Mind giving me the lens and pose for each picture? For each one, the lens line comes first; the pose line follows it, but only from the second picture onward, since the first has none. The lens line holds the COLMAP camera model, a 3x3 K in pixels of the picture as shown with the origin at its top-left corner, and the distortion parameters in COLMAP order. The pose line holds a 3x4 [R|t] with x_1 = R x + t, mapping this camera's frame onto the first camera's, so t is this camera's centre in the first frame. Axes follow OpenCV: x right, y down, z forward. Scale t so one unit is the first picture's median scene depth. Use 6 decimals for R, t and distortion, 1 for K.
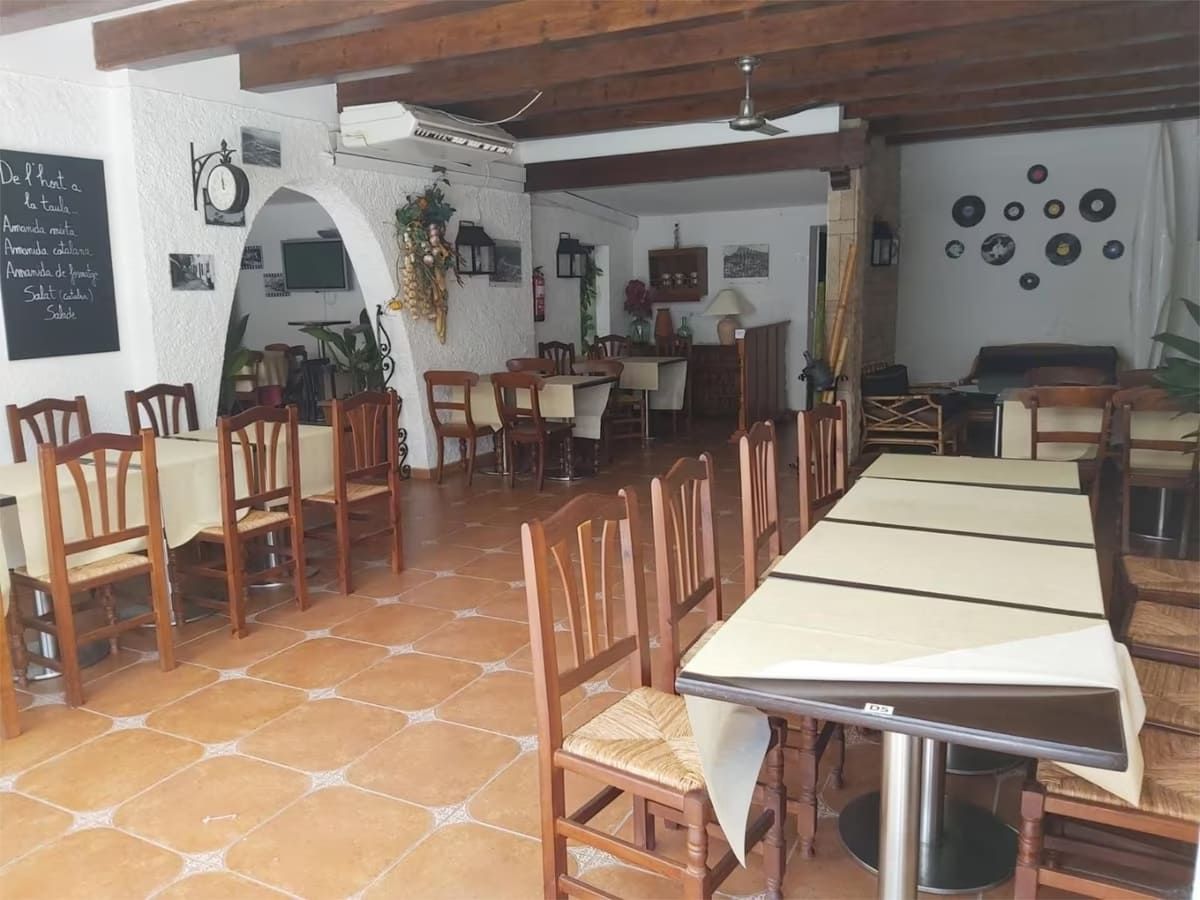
lens RADIAL K [[945.7, 0, 627.0], [0, 945.7, 449.6], [0, 0, 1]] dist [0.035859, -0.073610]
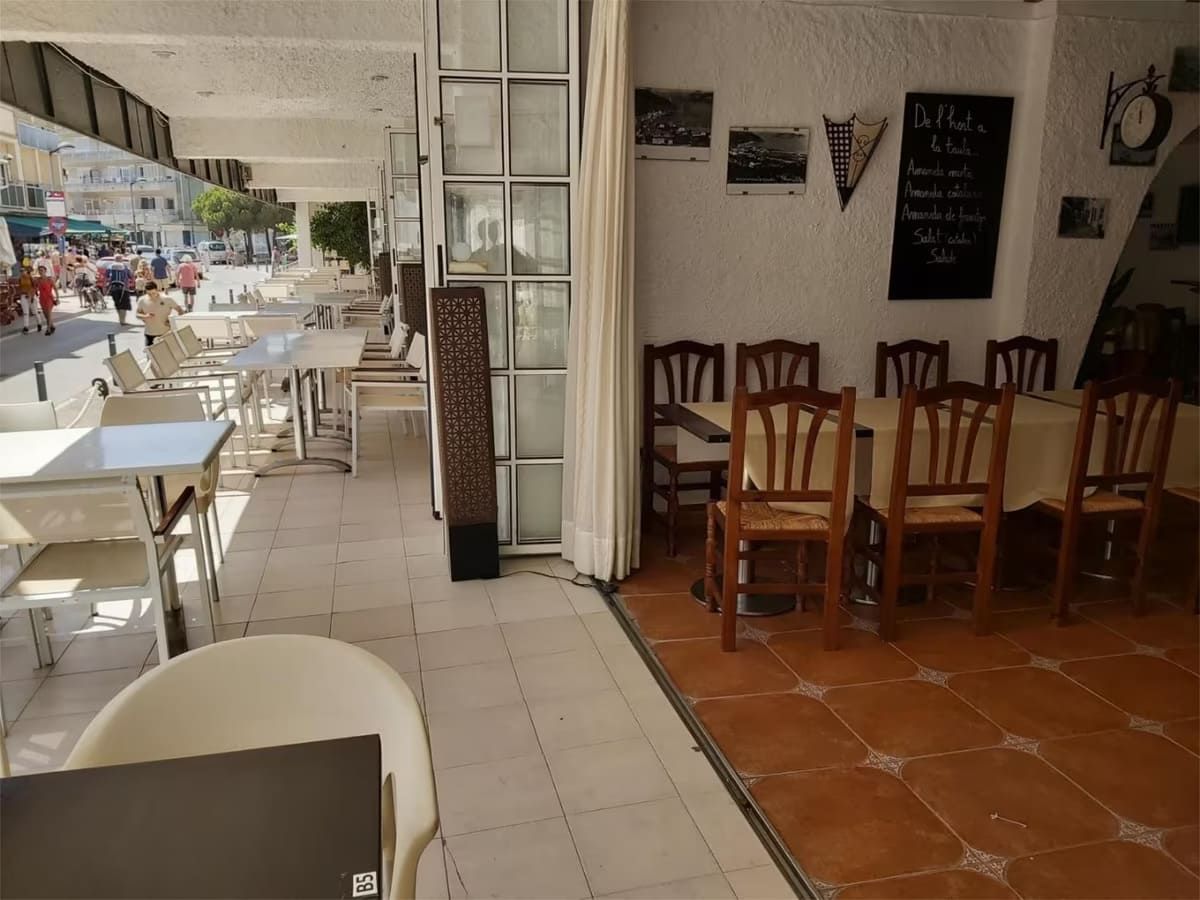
lens RADIAL K [[914.6, 0, 600.0], [0, 914.6, 450.0], [0, 0, 1]] dist [-0.000081, -0.063530]
pose [[0.653564, 0.188350, -0.733061, -0.087448], [-0.148719, 0.981618, 0.119621, -0.004337], [0.742116, 0.030840, 0.669561, 0.089091]]
